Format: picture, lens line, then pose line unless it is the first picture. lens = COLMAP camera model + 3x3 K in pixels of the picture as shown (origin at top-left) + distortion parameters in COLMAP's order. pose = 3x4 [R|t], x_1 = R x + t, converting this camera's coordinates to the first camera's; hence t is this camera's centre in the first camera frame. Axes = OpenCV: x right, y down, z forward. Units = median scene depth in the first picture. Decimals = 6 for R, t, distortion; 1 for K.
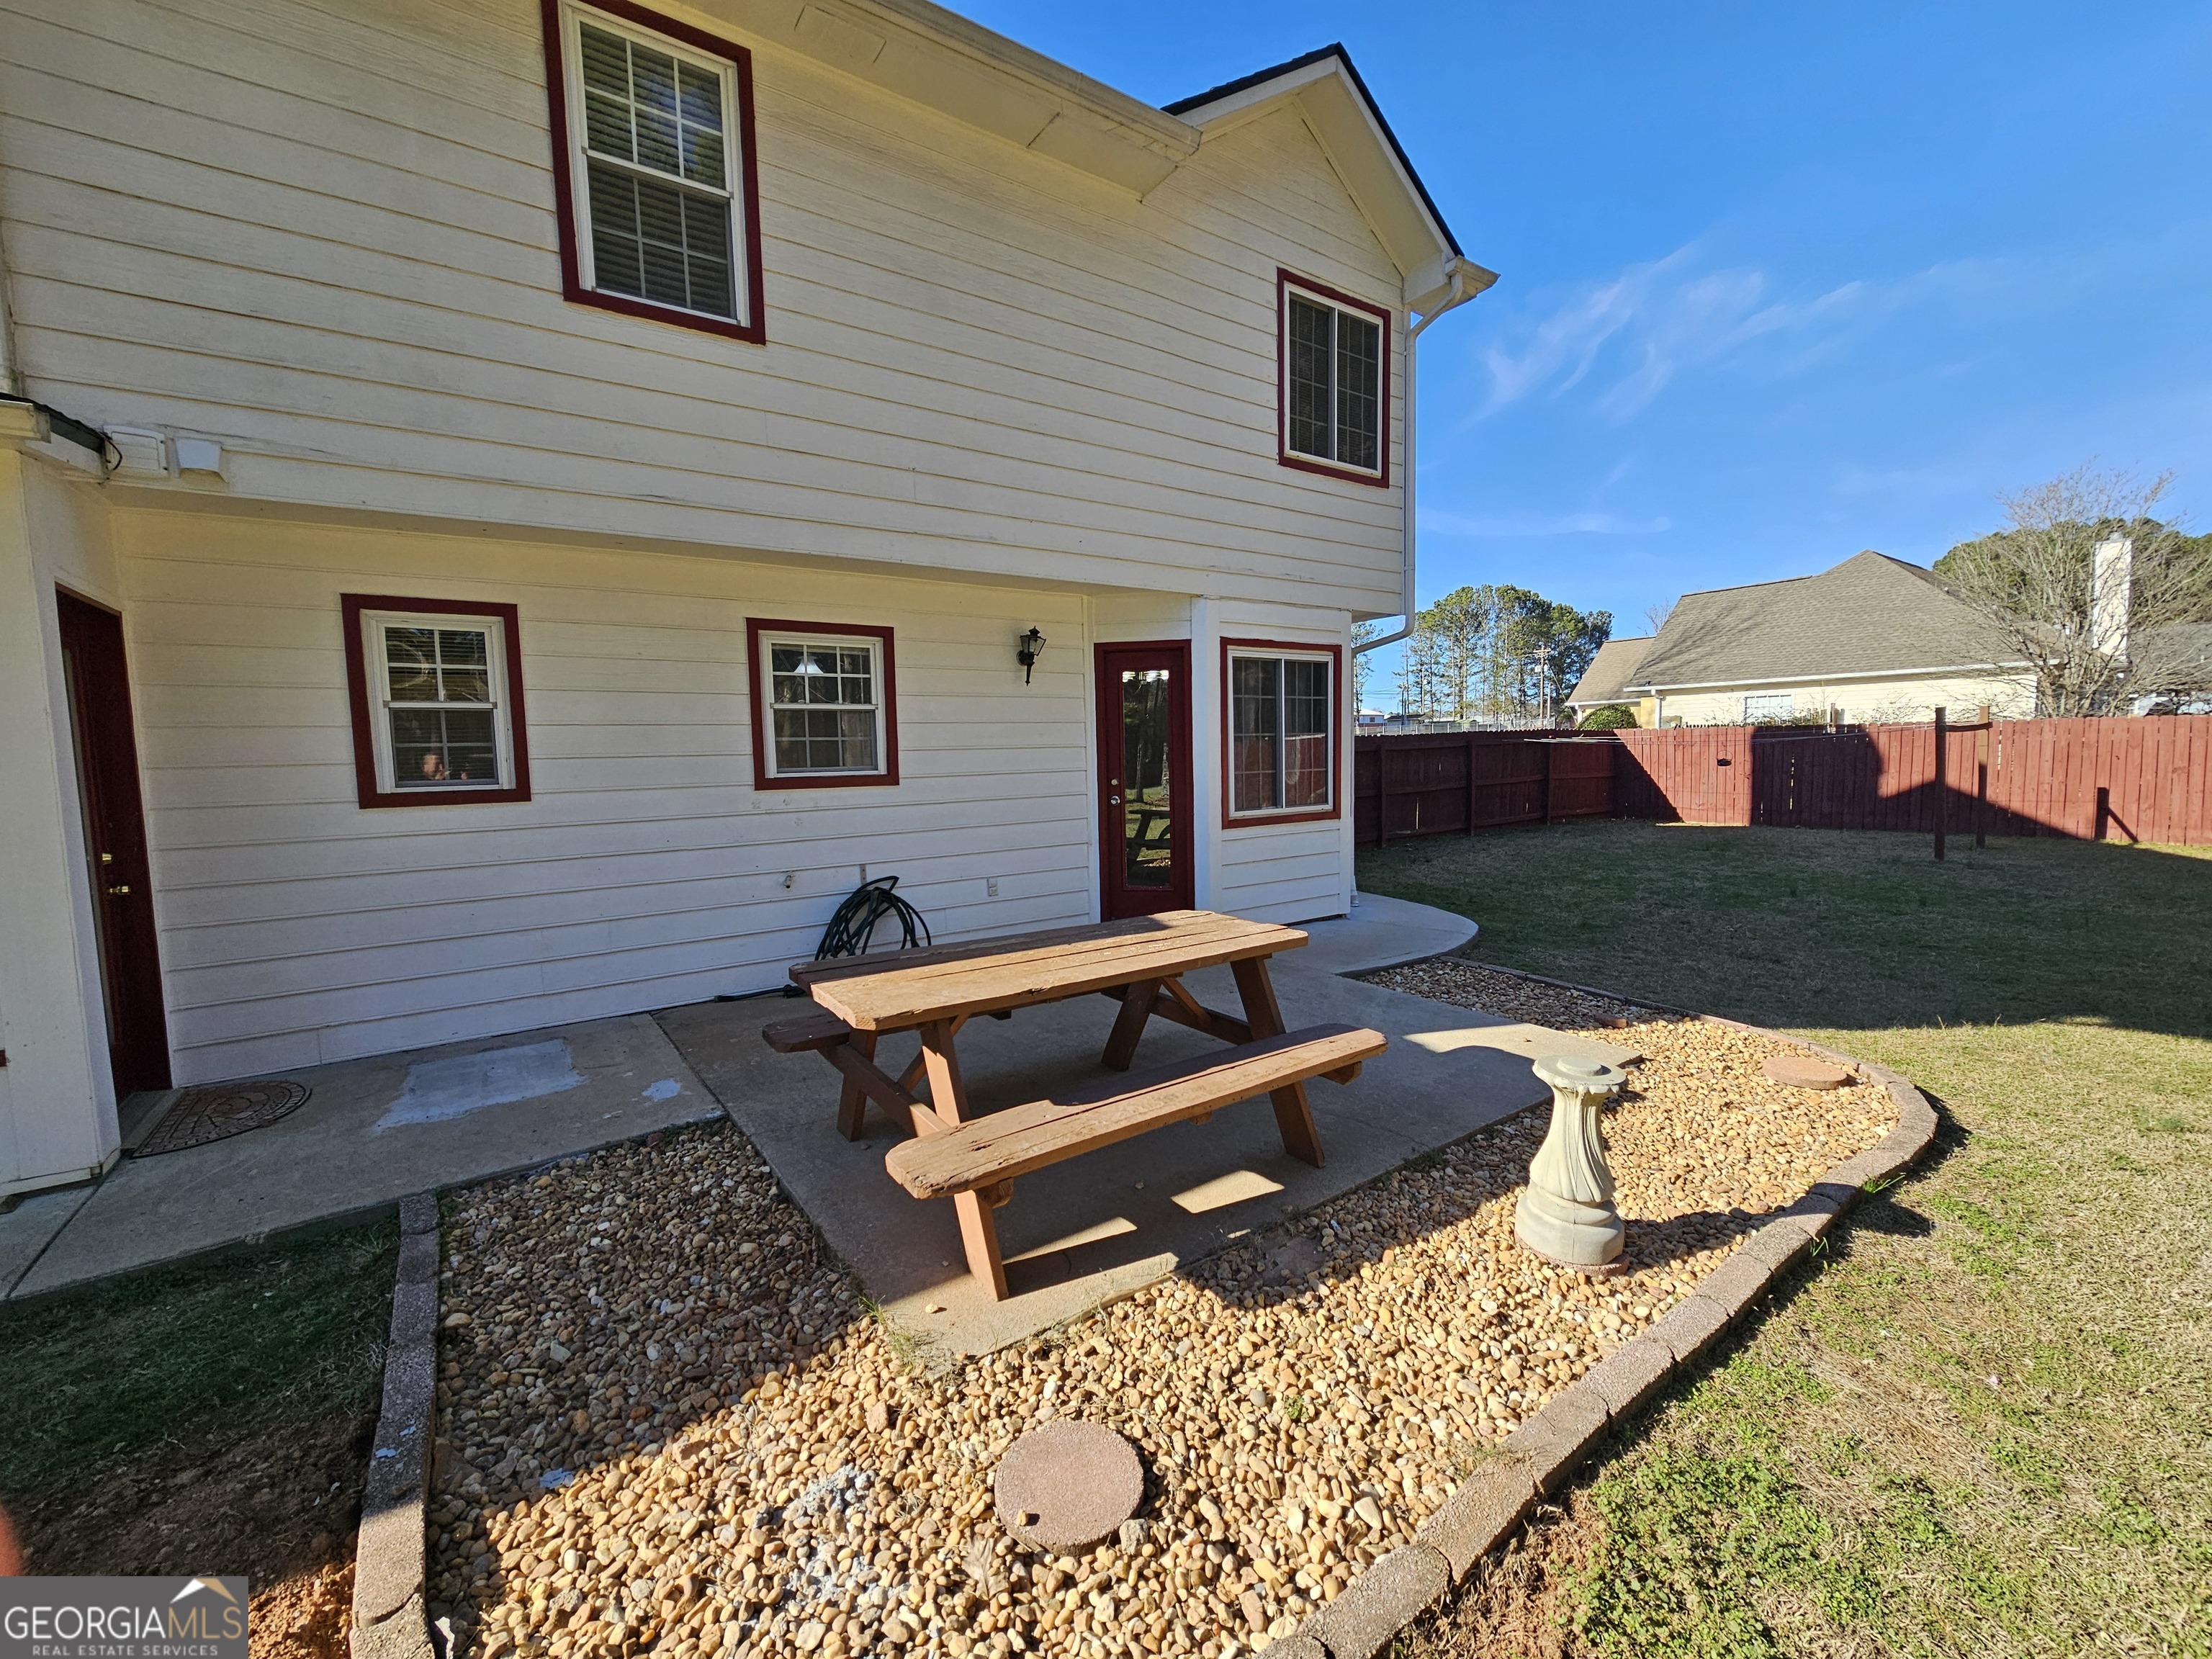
lens RADIAL K [[902.5, 0, 1101.4], [0, 902.5, 824.2], [0, 0, 1]] dist [-0.001169, 0.000008]
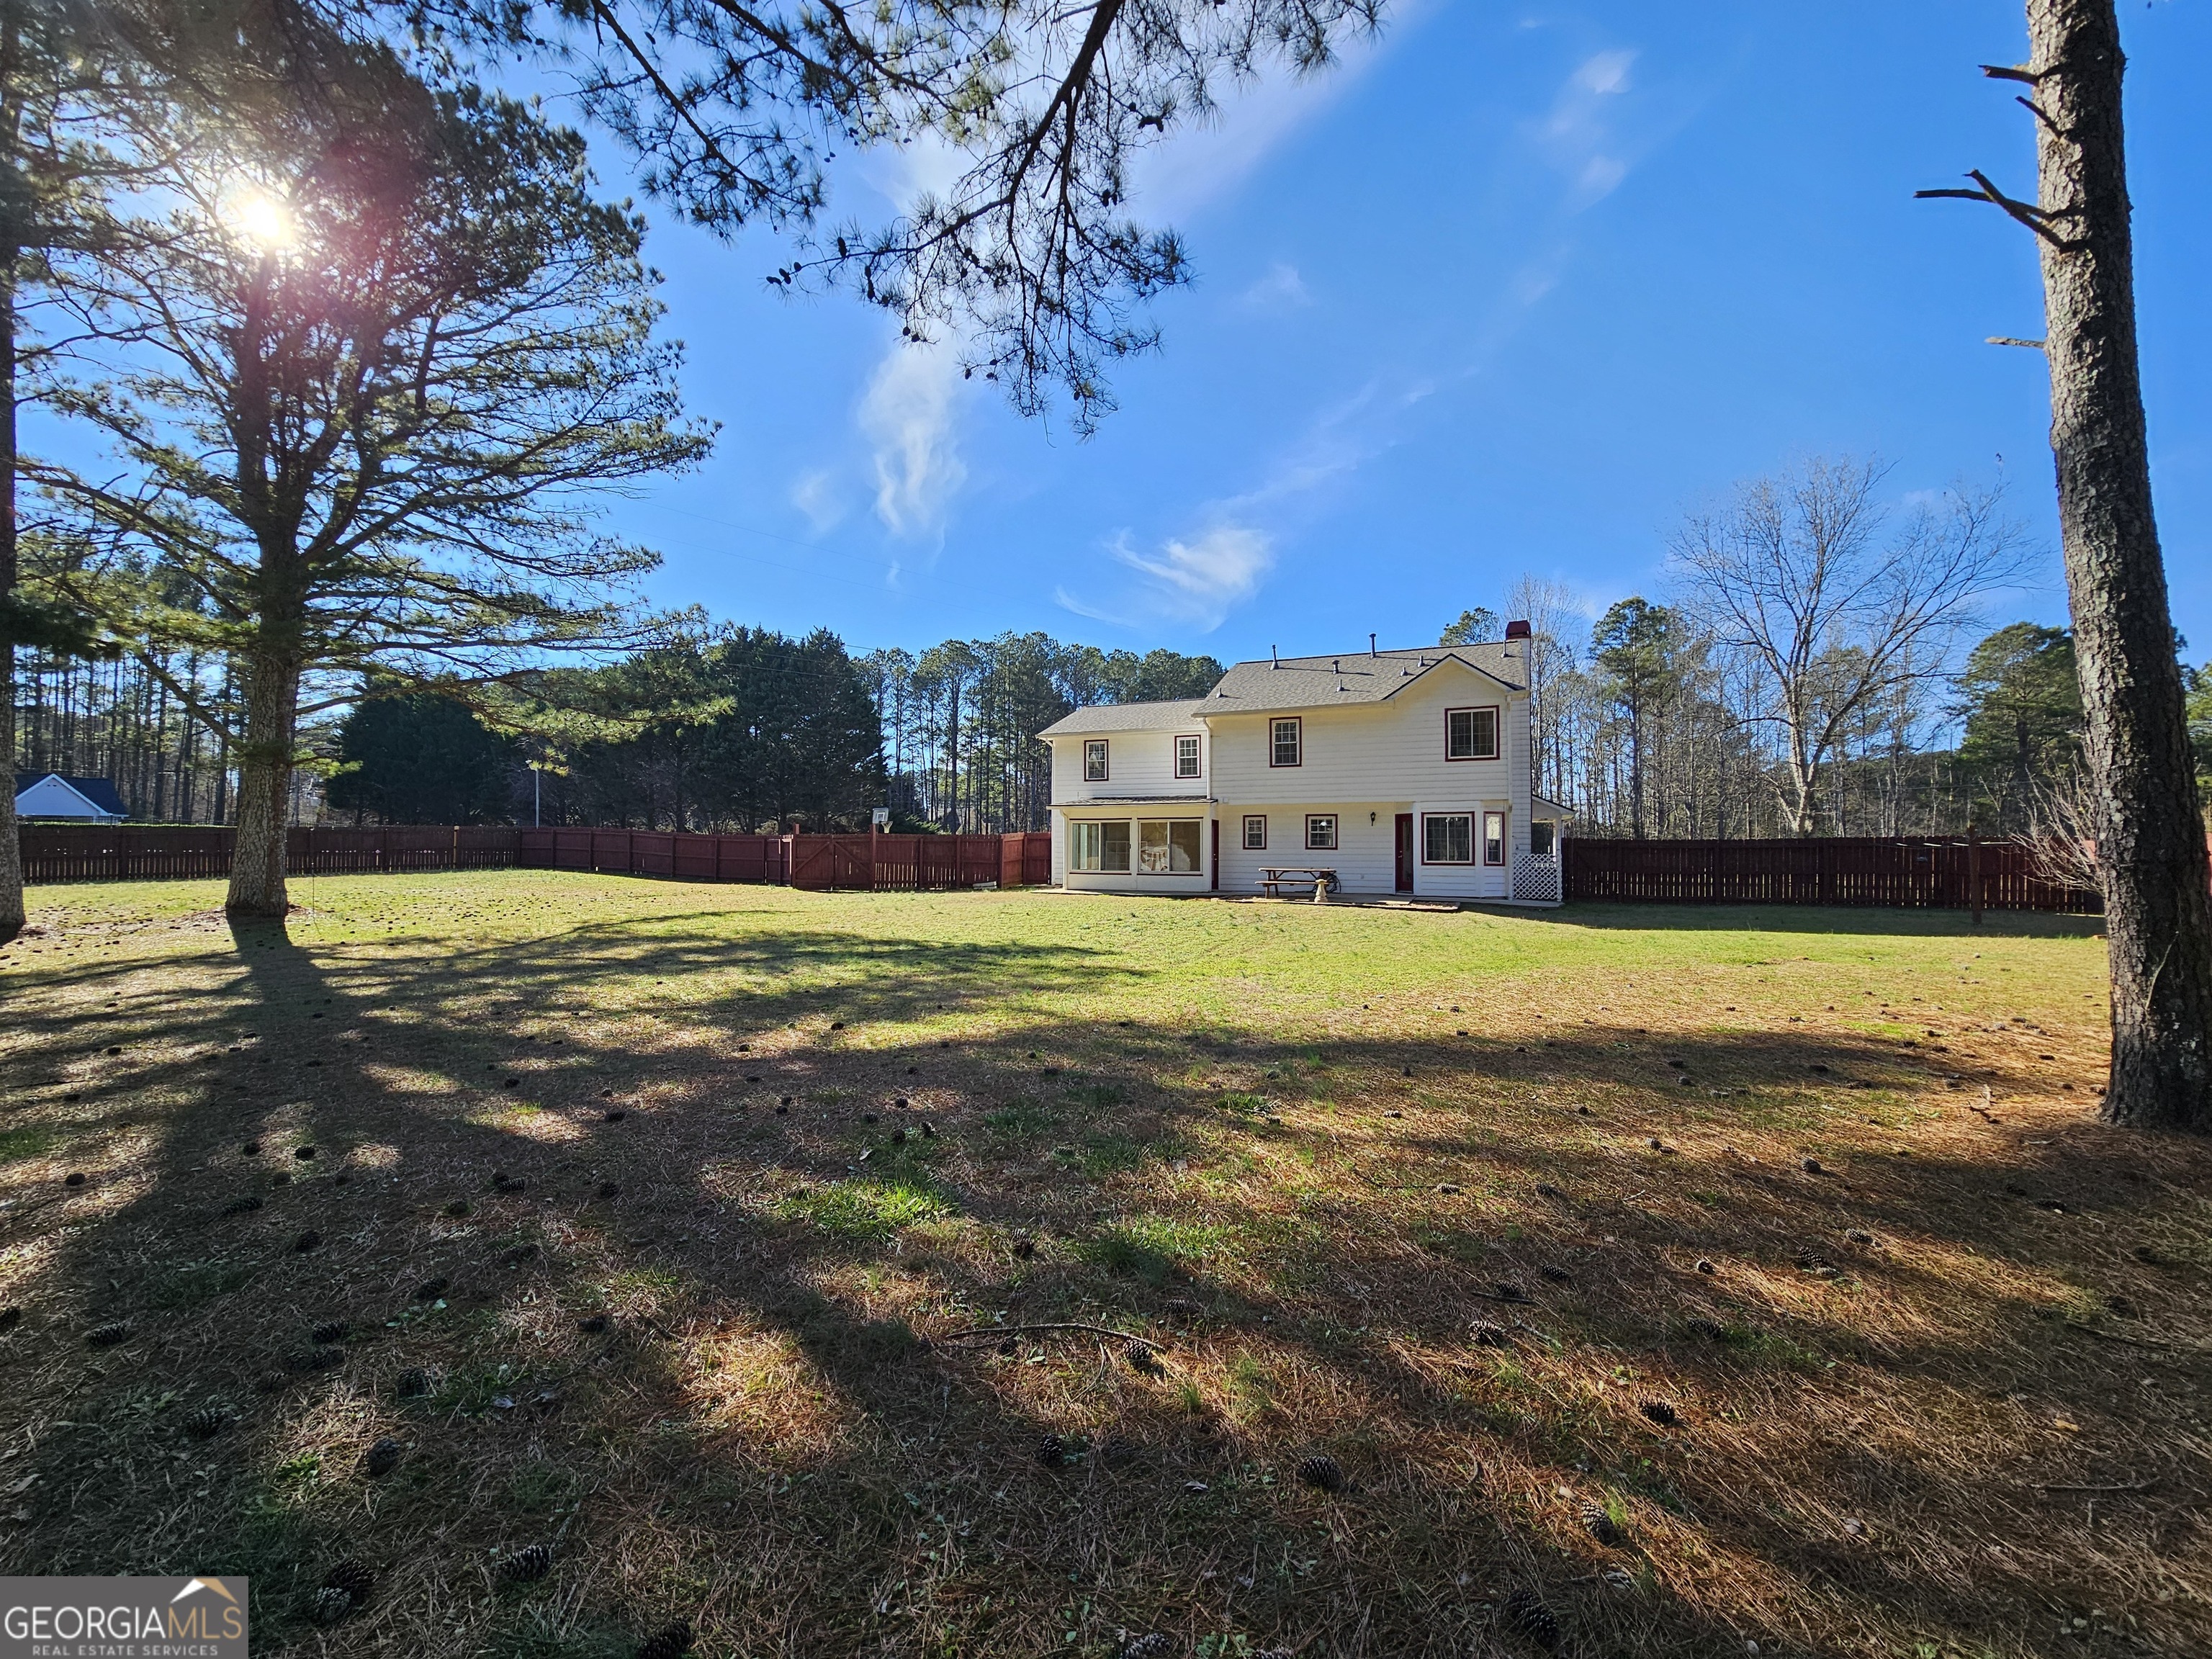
lens RADIAL K [[896.6, 0, 1095.2], [0, 896.6, 821.3], [0, 0, 1]] dist [0.002017, -0.000242]
pose [[0.515282, -0.006158, -0.856998, 2.673427], [-0.085722, 0.994589, -0.058688, 0.162450], [0.852723, 0.103704, 0.511966, -2.064768]]
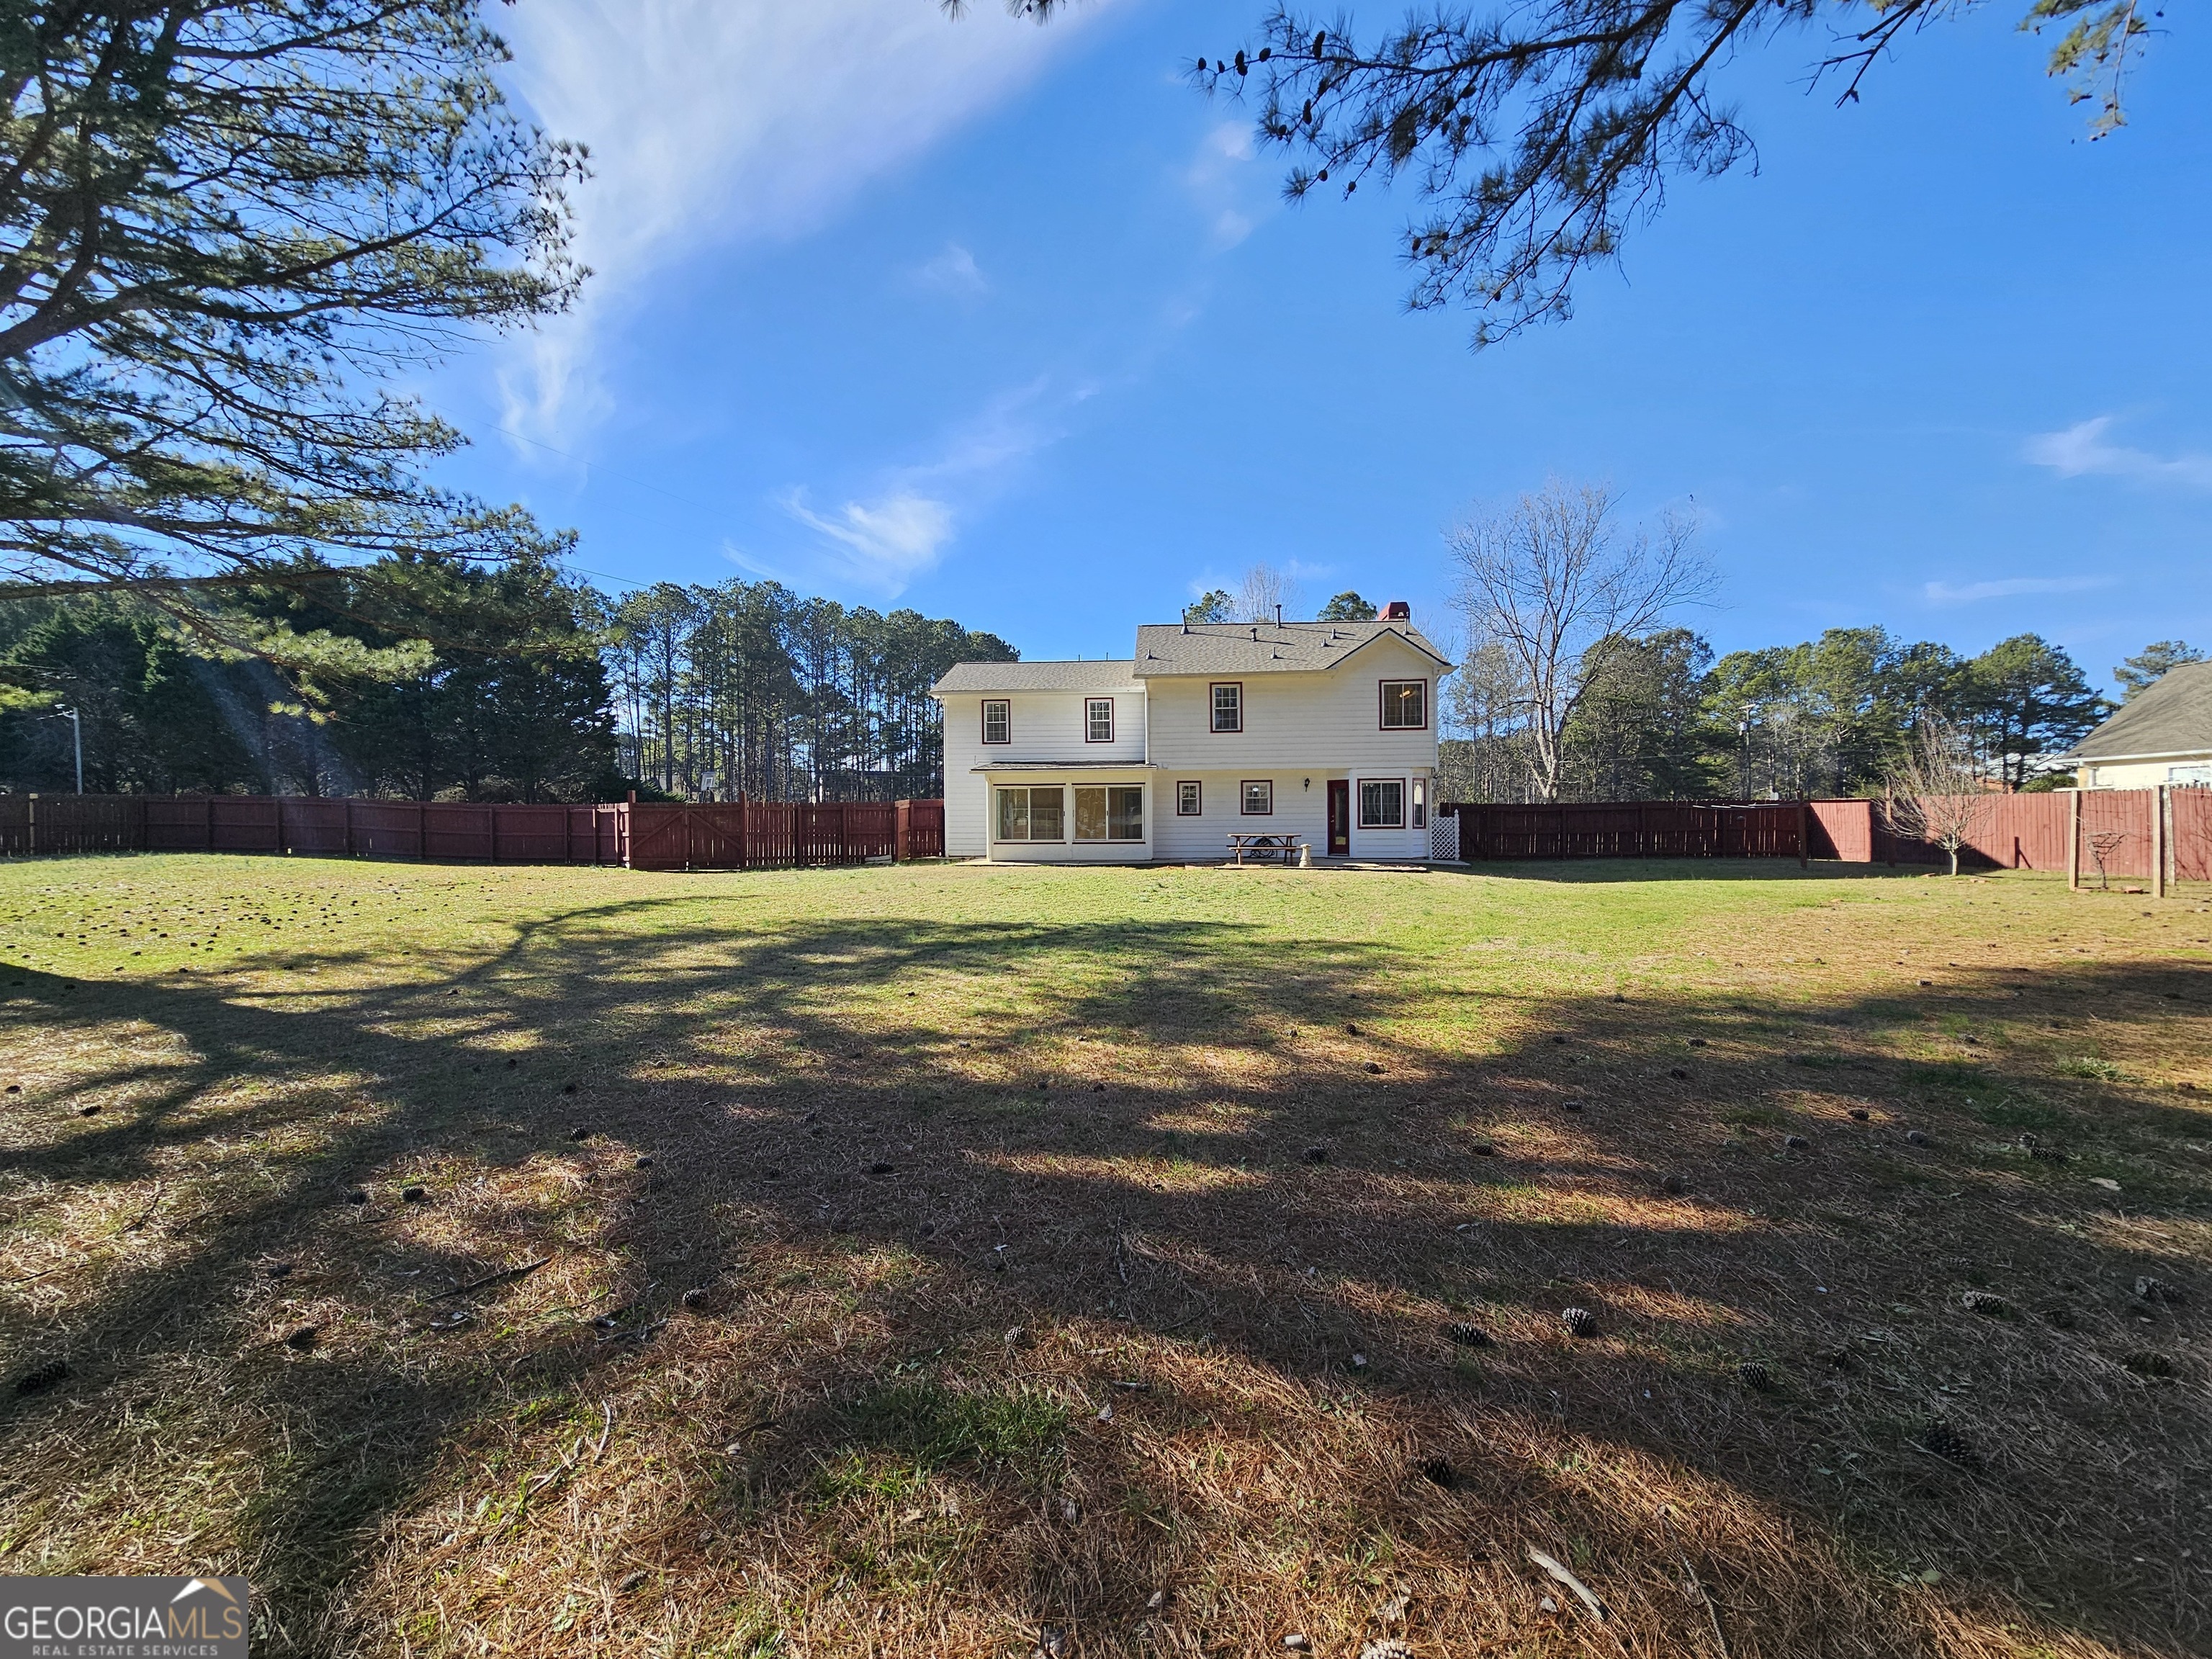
lens RADIAL K [[899.7, 0, 1088.0], [0, 899.7, 823.0], [0, 0, 1]] dist [-0.002276, 0.000158]
pose [[0.771097, 0.016978, -0.636492, 1.747237], [-0.062125, 0.996881, -0.048671, 0.245333], [0.633680, 0.077072, 0.769746, -2.747599]]
